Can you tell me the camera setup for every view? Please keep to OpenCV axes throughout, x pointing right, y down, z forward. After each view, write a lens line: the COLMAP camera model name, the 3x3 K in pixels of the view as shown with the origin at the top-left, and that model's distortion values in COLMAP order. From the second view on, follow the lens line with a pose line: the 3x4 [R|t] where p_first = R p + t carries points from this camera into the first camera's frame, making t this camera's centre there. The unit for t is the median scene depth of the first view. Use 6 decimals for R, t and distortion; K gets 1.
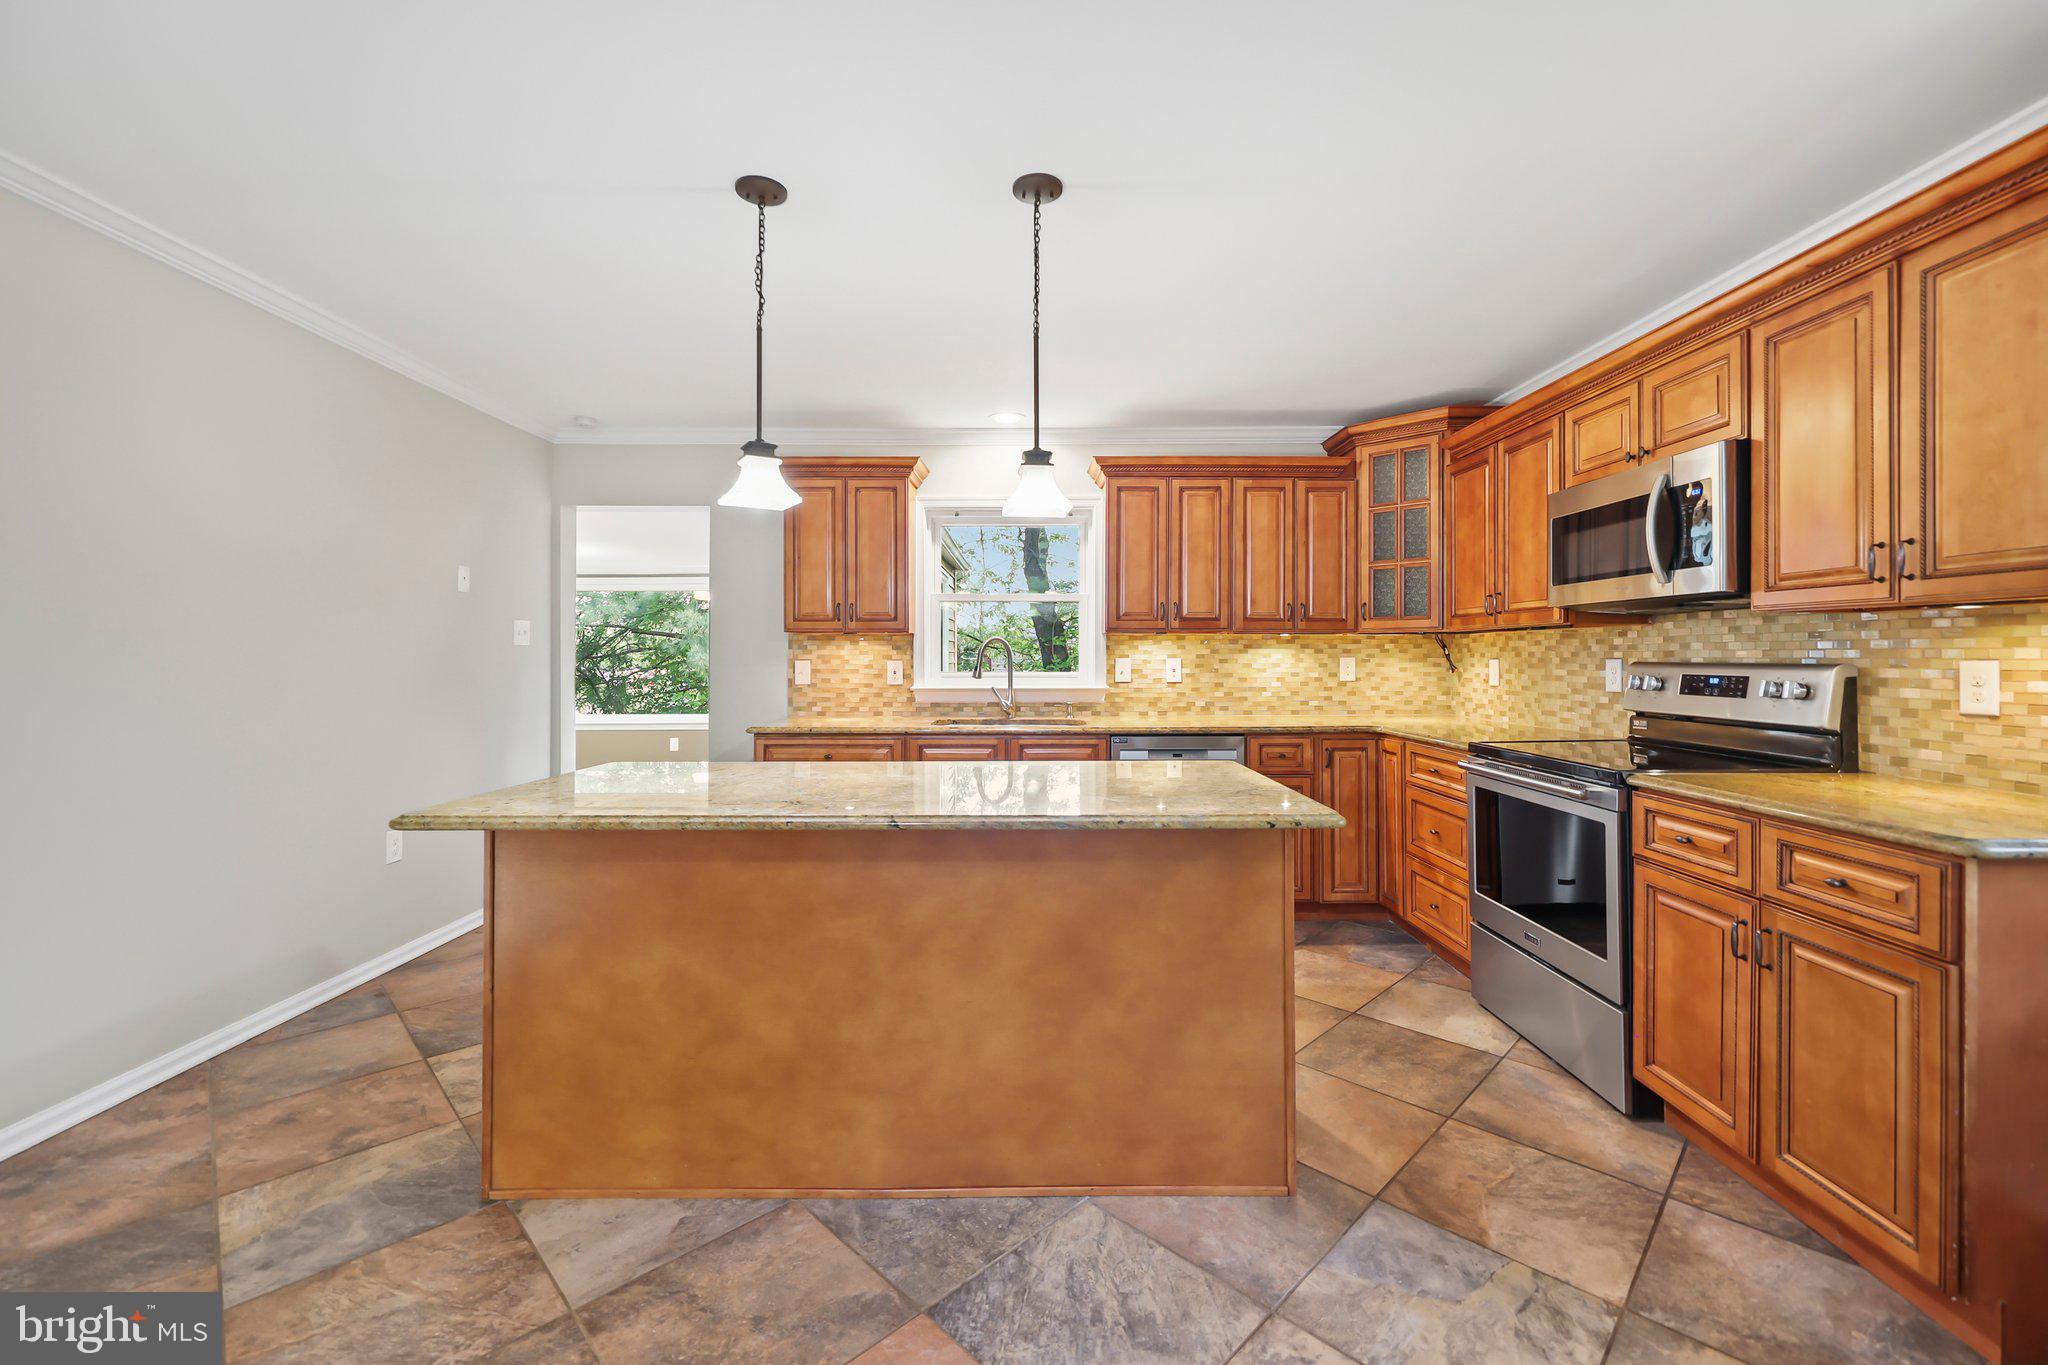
lens RADIAL K [[842.5, 0, 1026.5], [0, 842.5, 650.8], [0, 0, 1]] dist [0.001139, -0.000128]
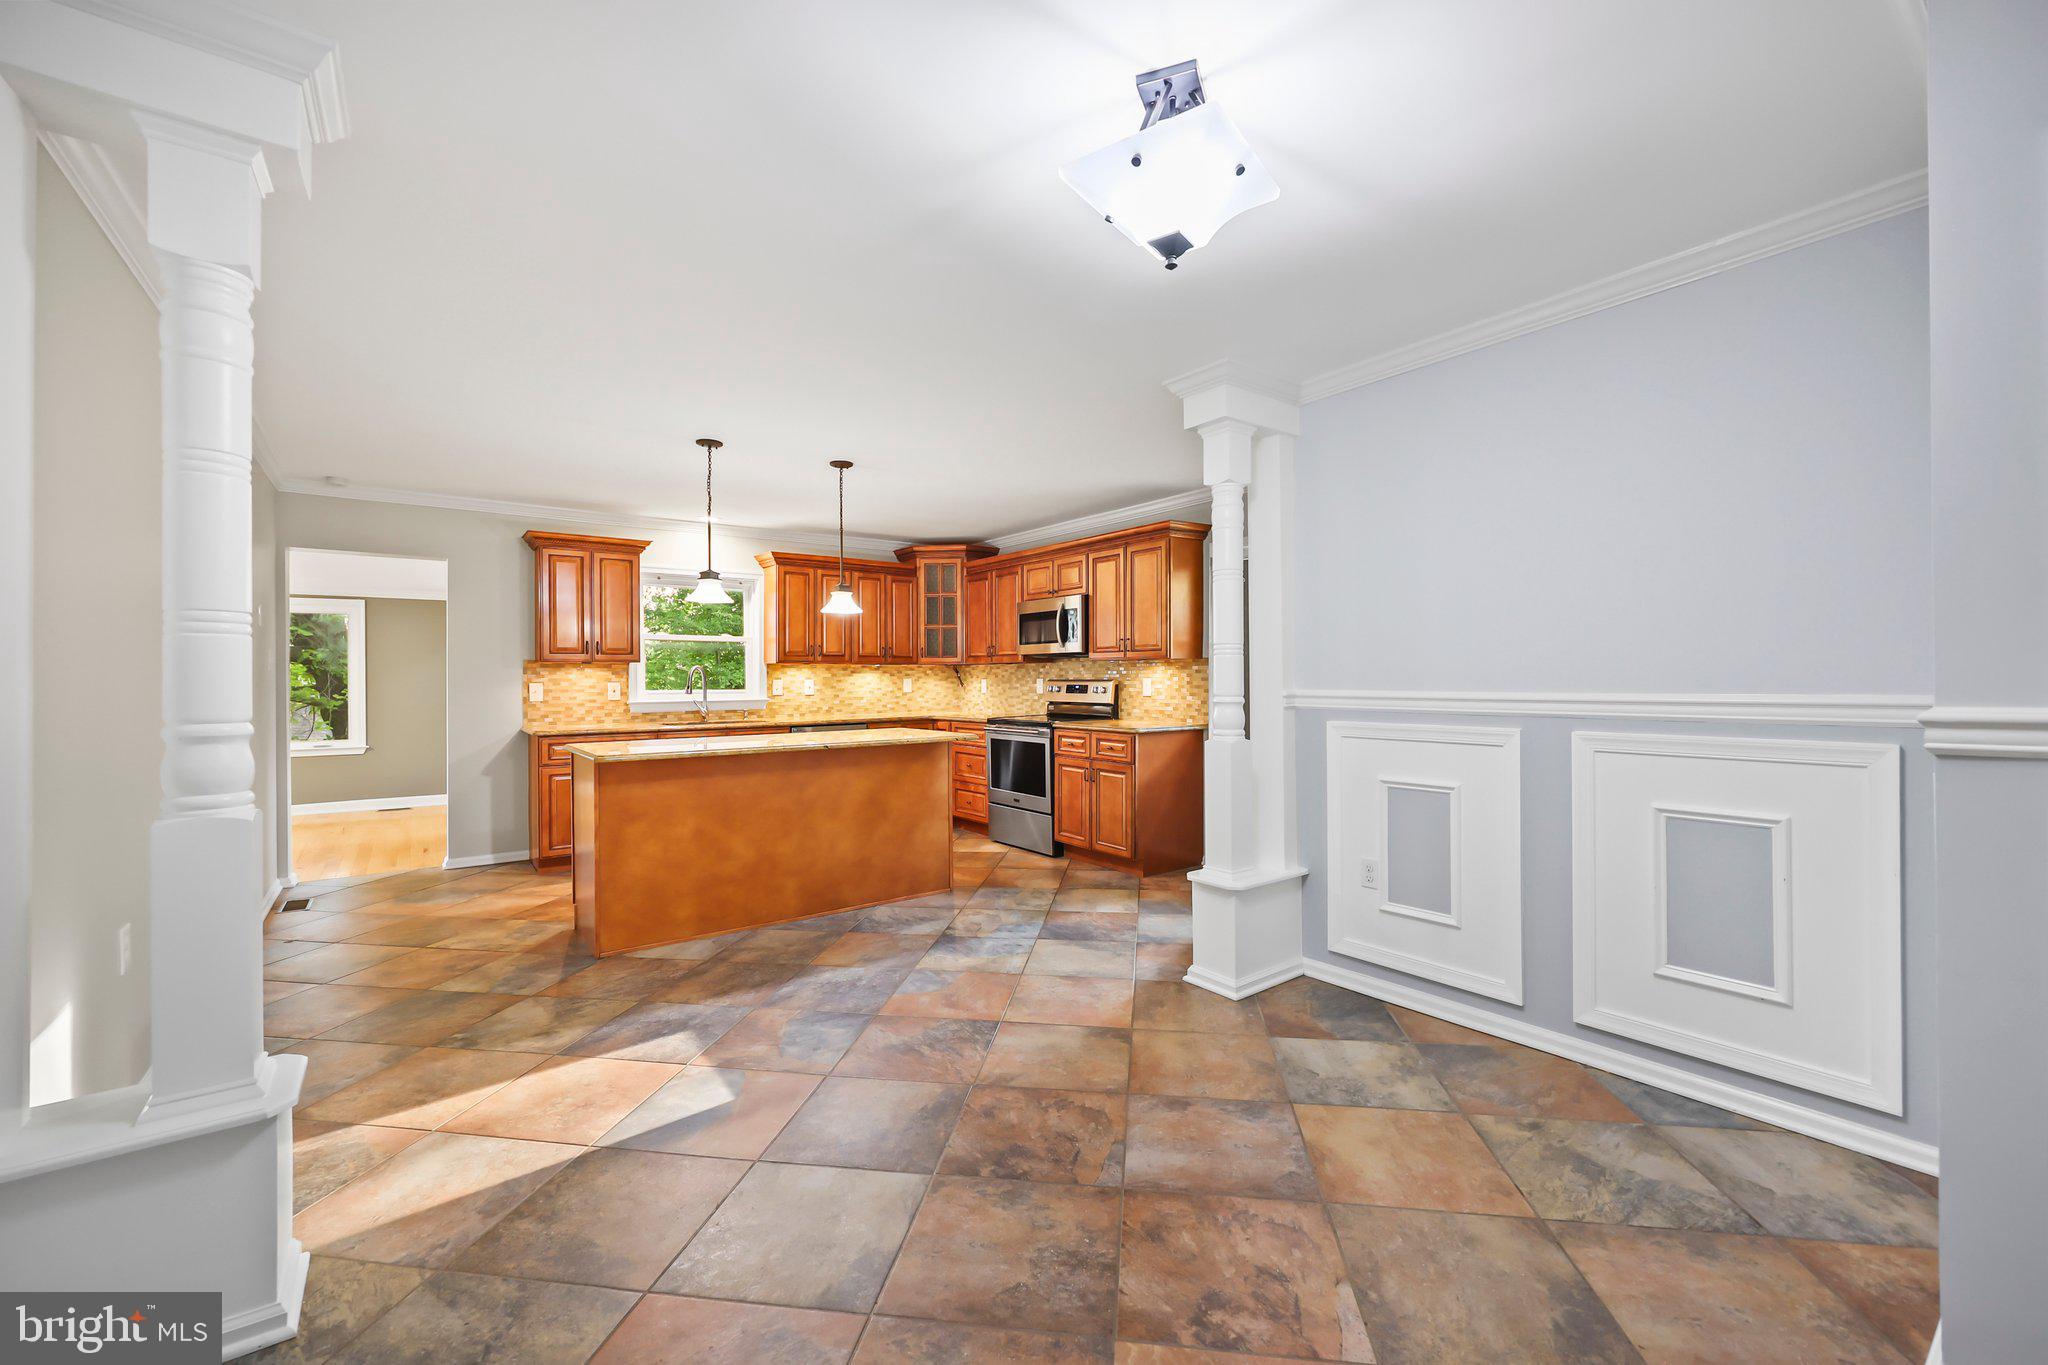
lens RADIAL K [[828.3, 0, 1029.6], [0, 828.3, 676.2], [0, 0, 1]] dist [-0.000638, 0.000201]
pose [[0.800268, -0.003782, 0.599631, -0.657433], [0.001514, 0.999990, 0.004287, -0.005468], [-0.599641, -0.002523, 0.800265, -0.750956]]
